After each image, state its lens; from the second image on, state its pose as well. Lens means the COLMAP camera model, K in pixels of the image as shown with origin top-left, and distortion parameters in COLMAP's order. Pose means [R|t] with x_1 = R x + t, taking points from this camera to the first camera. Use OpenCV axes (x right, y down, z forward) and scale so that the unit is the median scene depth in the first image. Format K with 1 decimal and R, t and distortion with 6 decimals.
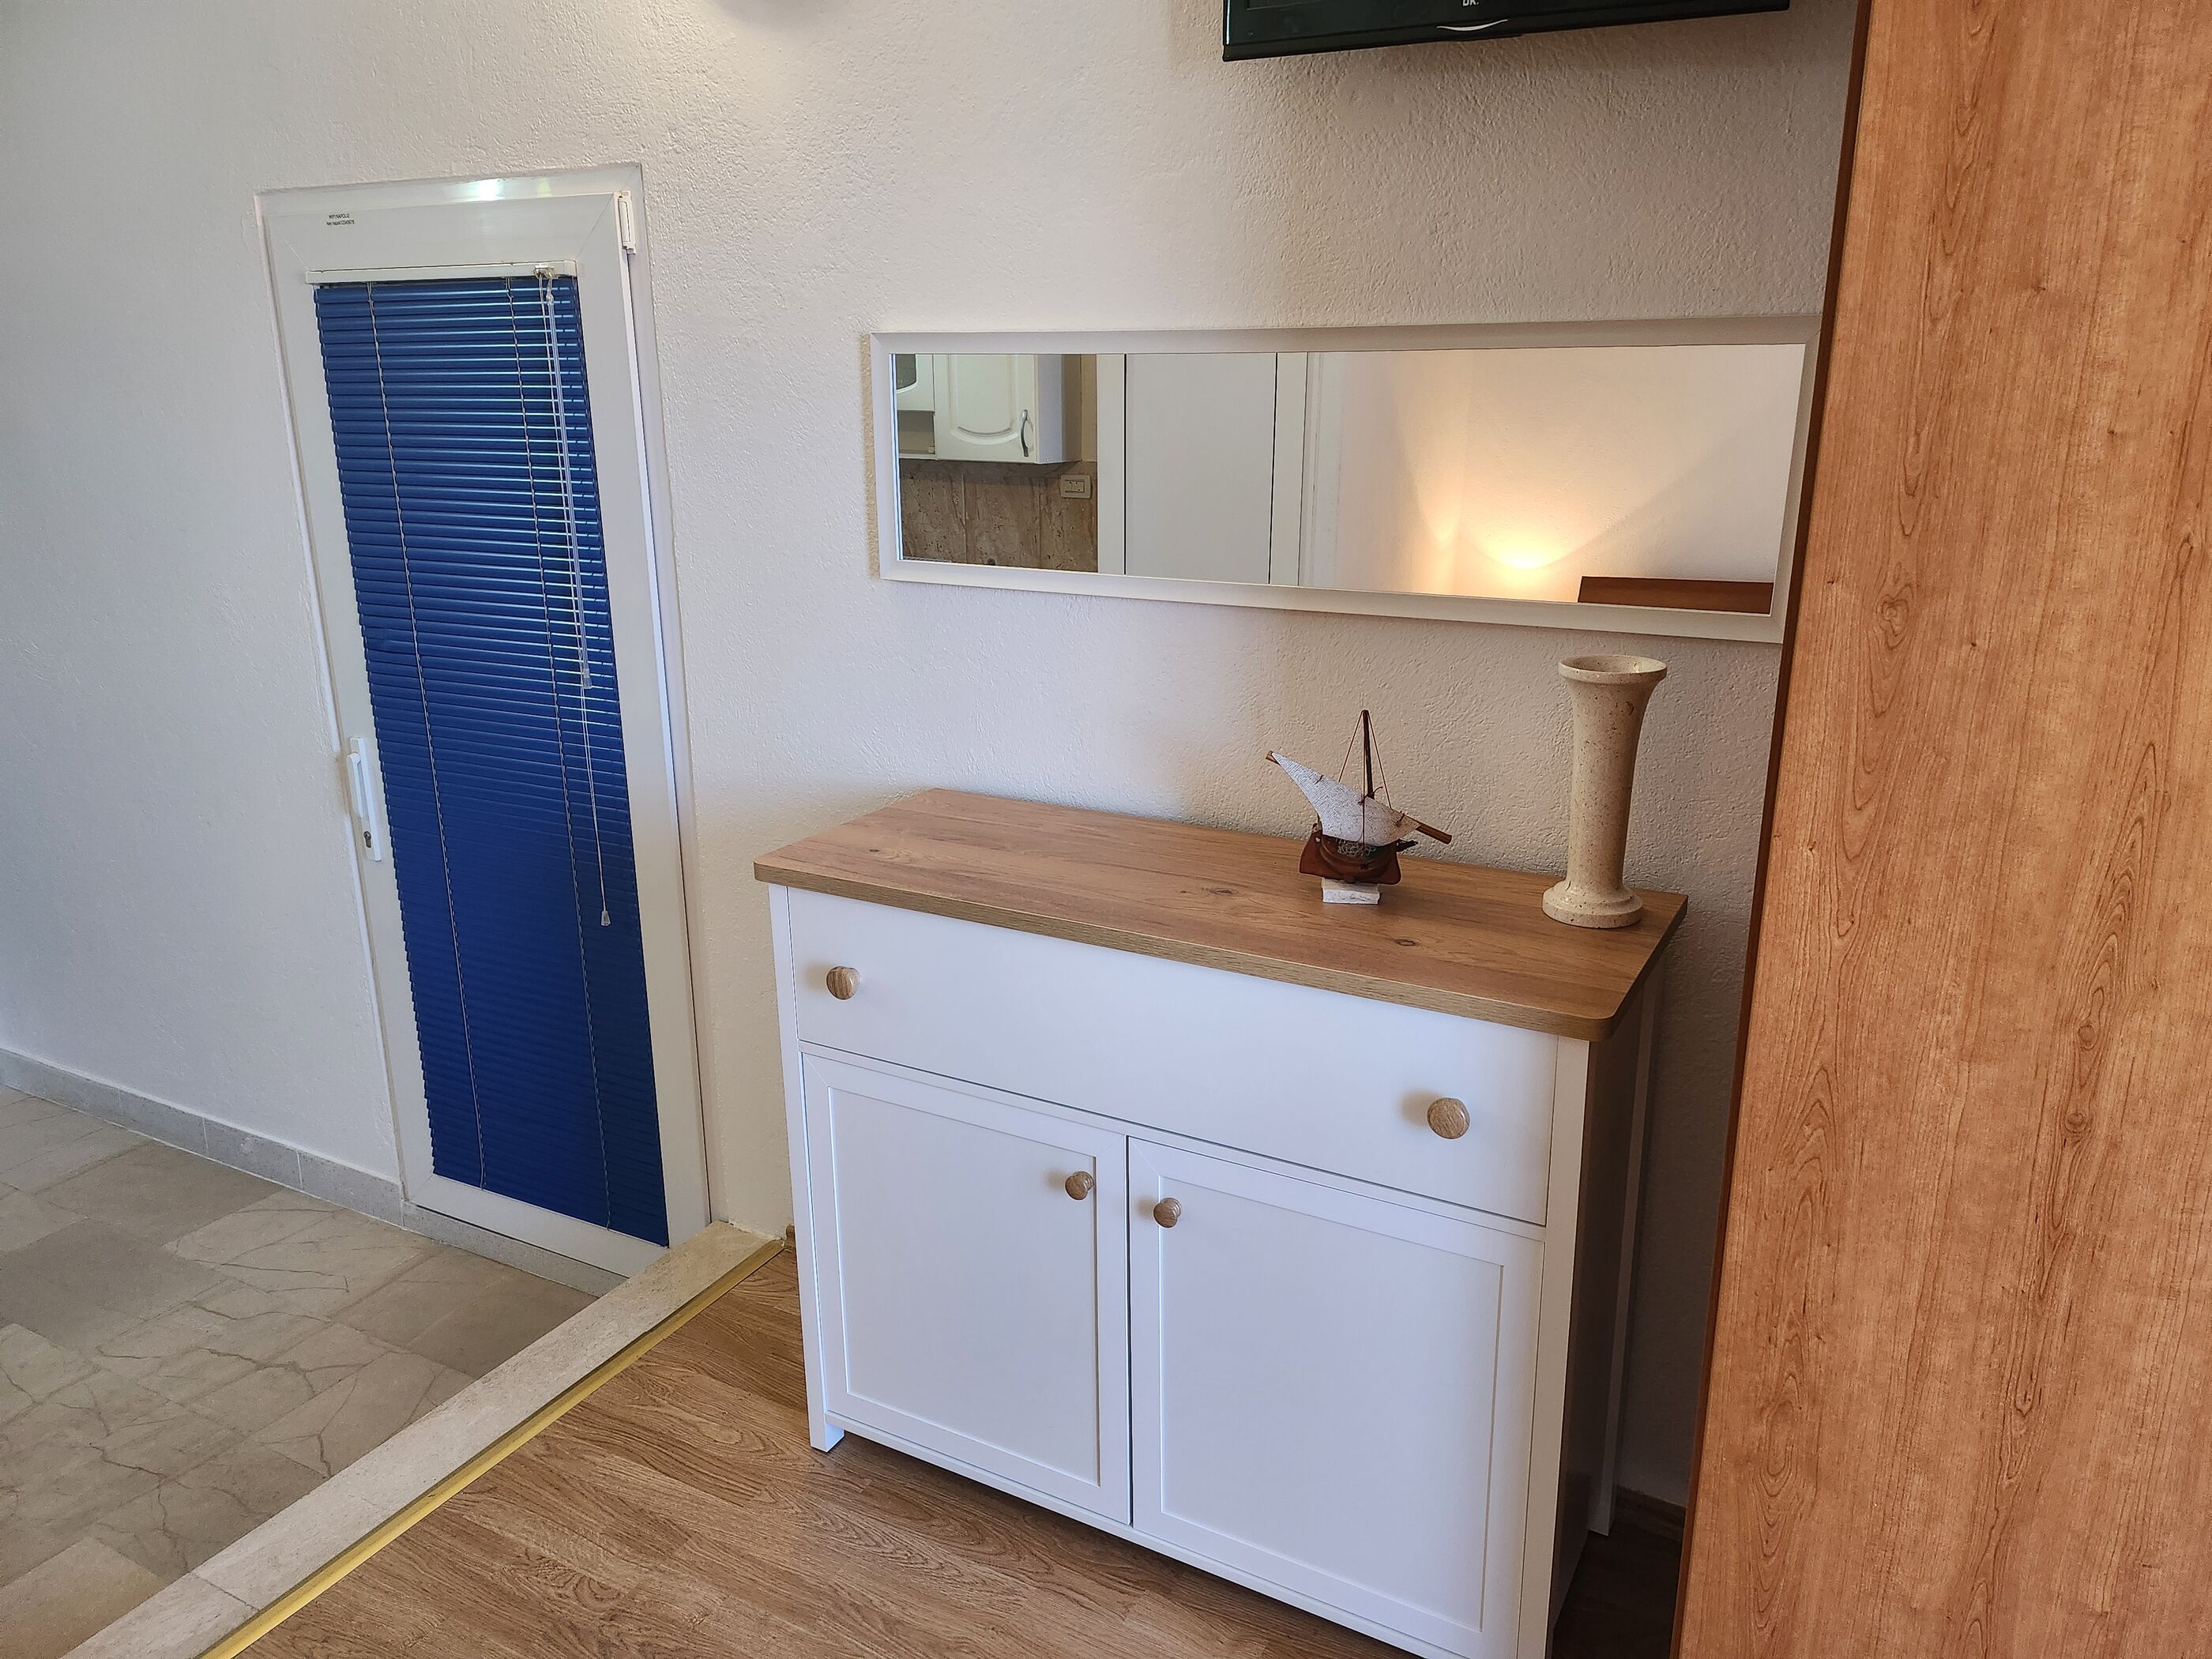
lens RADIAL K [[1561.9, 0, 1113.8], [0, 1561.9, 847.8], [0, 0, 1]] dist [0.035976, -0.043942]
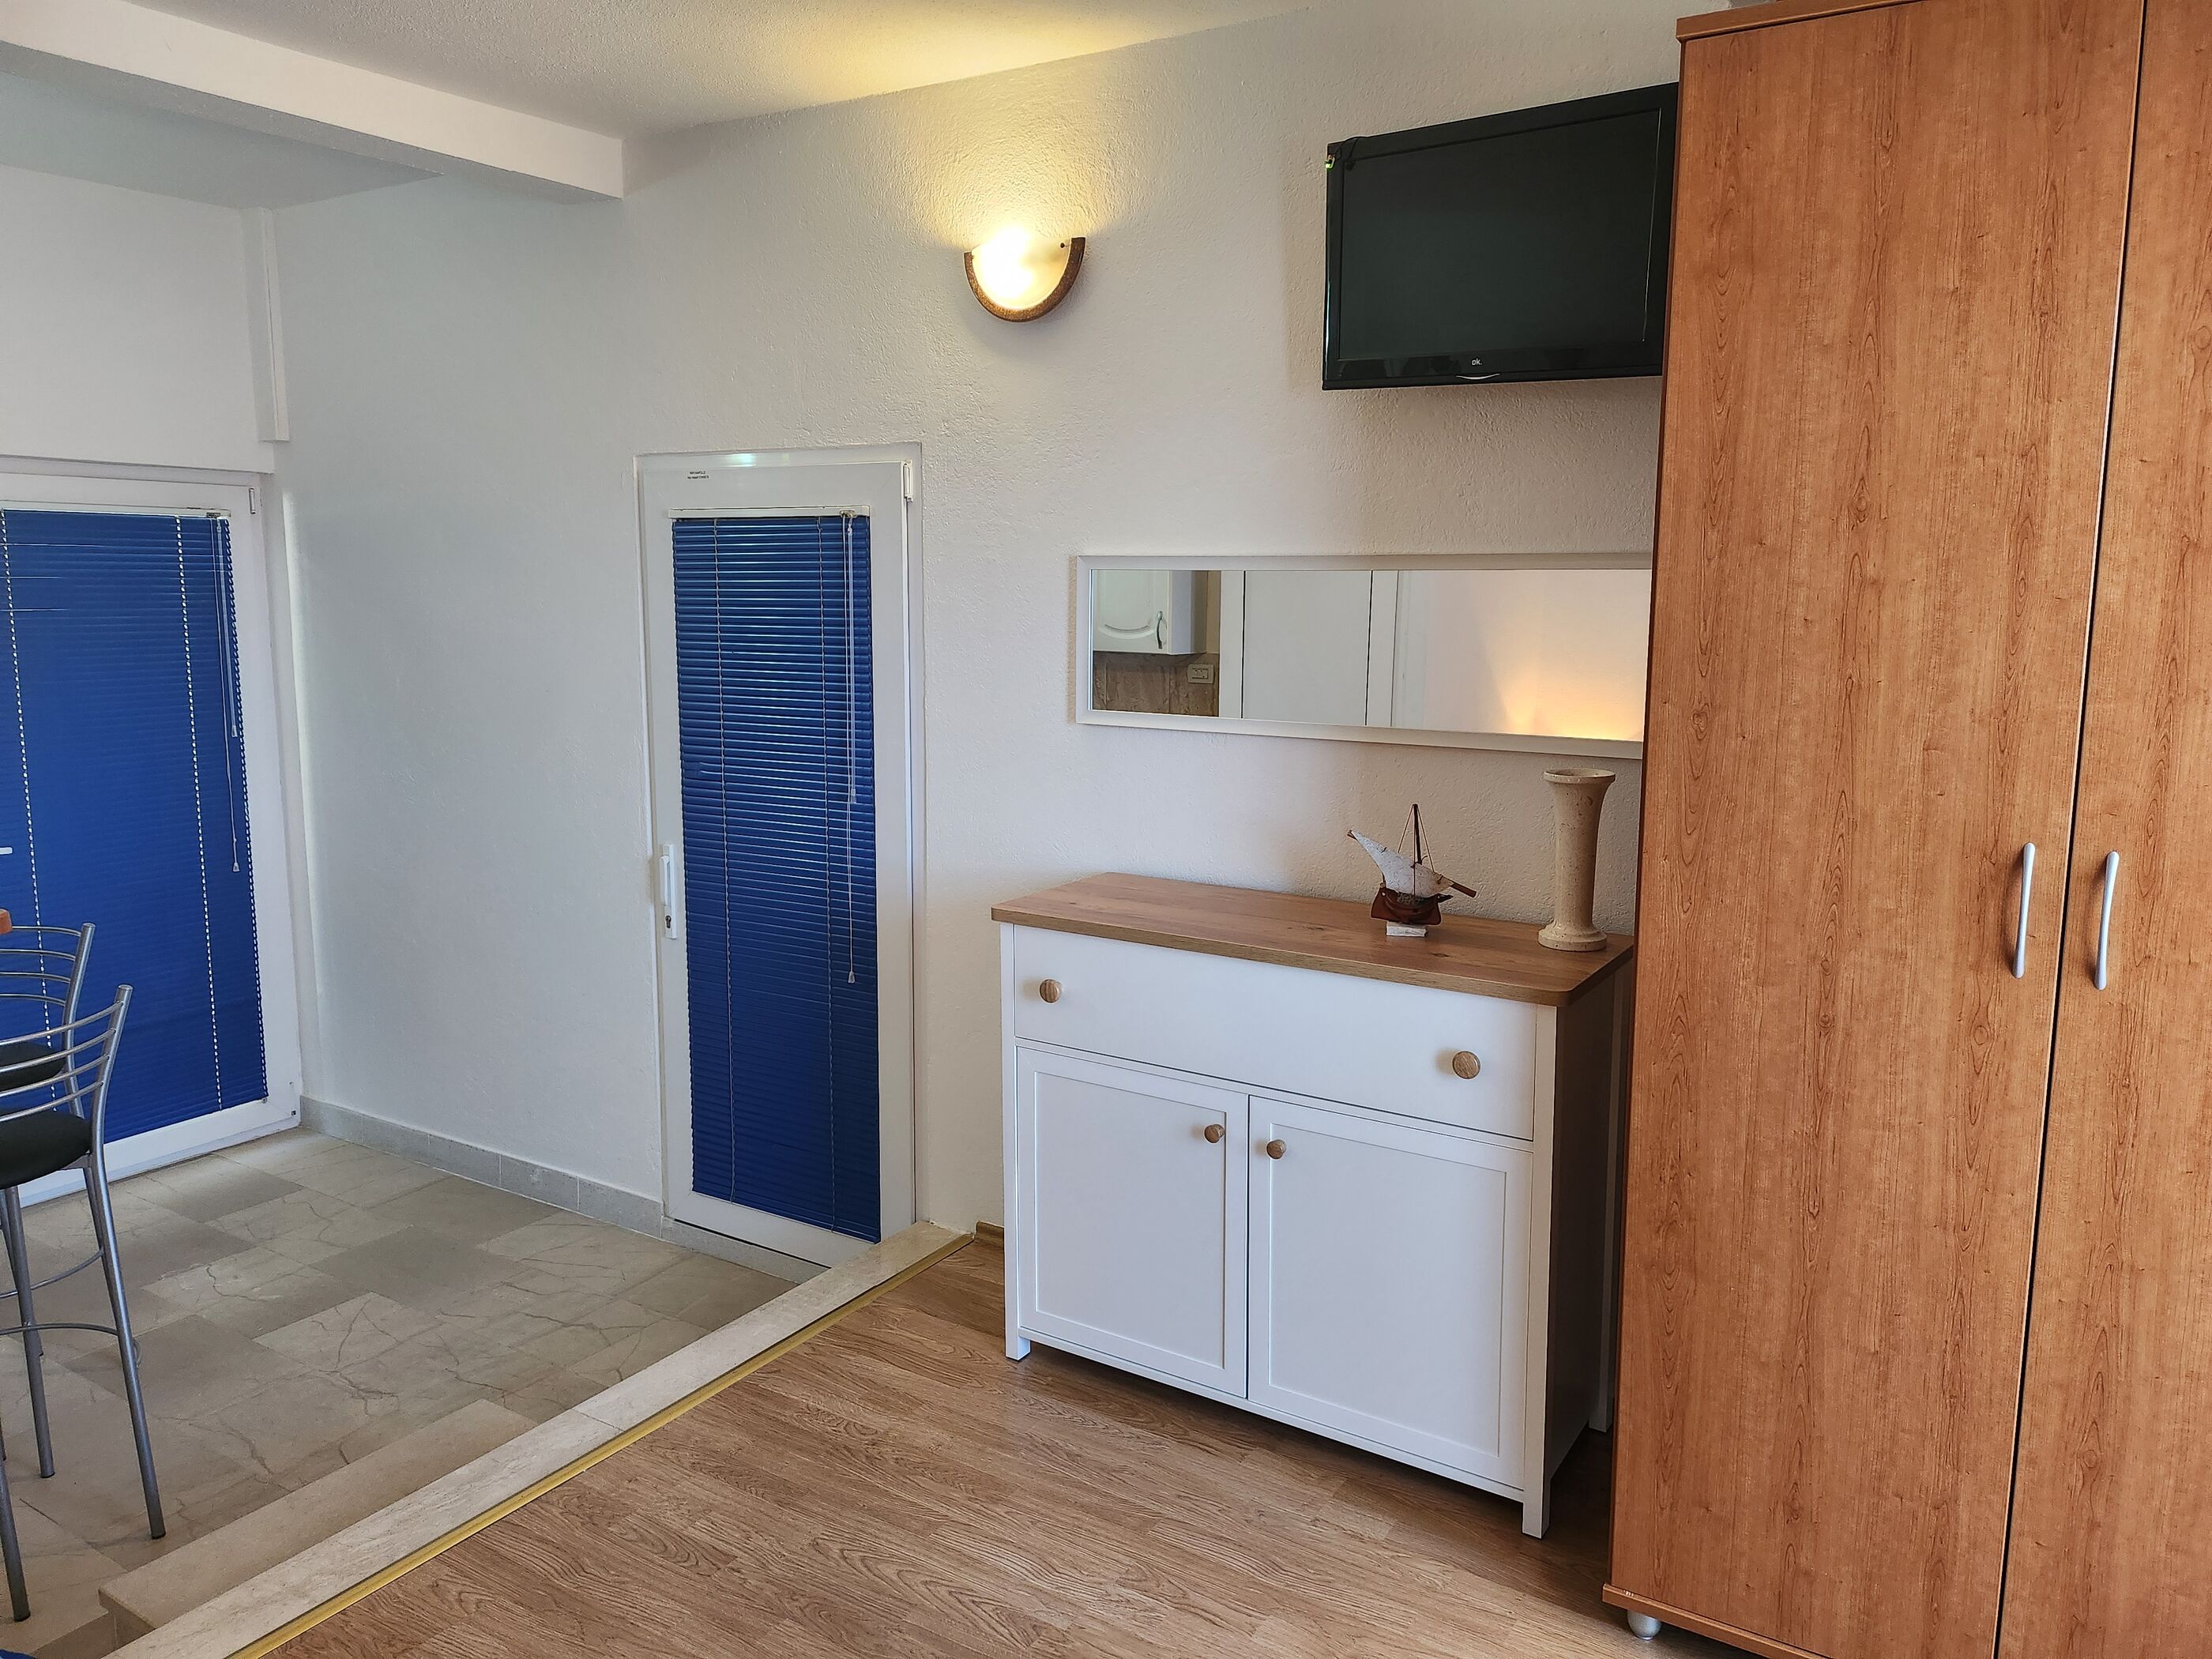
lens RADIAL K [[1561.9, 0, 1102.8], [0, 1561.9, 817.5], [0, 0, 1]] dist [0.035976, -0.043942]
pose [[0.996956, 0.017840, -0.075904, -0.019810], [-0.028519, 0.989452, -0.142024, 0.131782], [0.072570, 0.143756, 0.986949, -0.443467]]
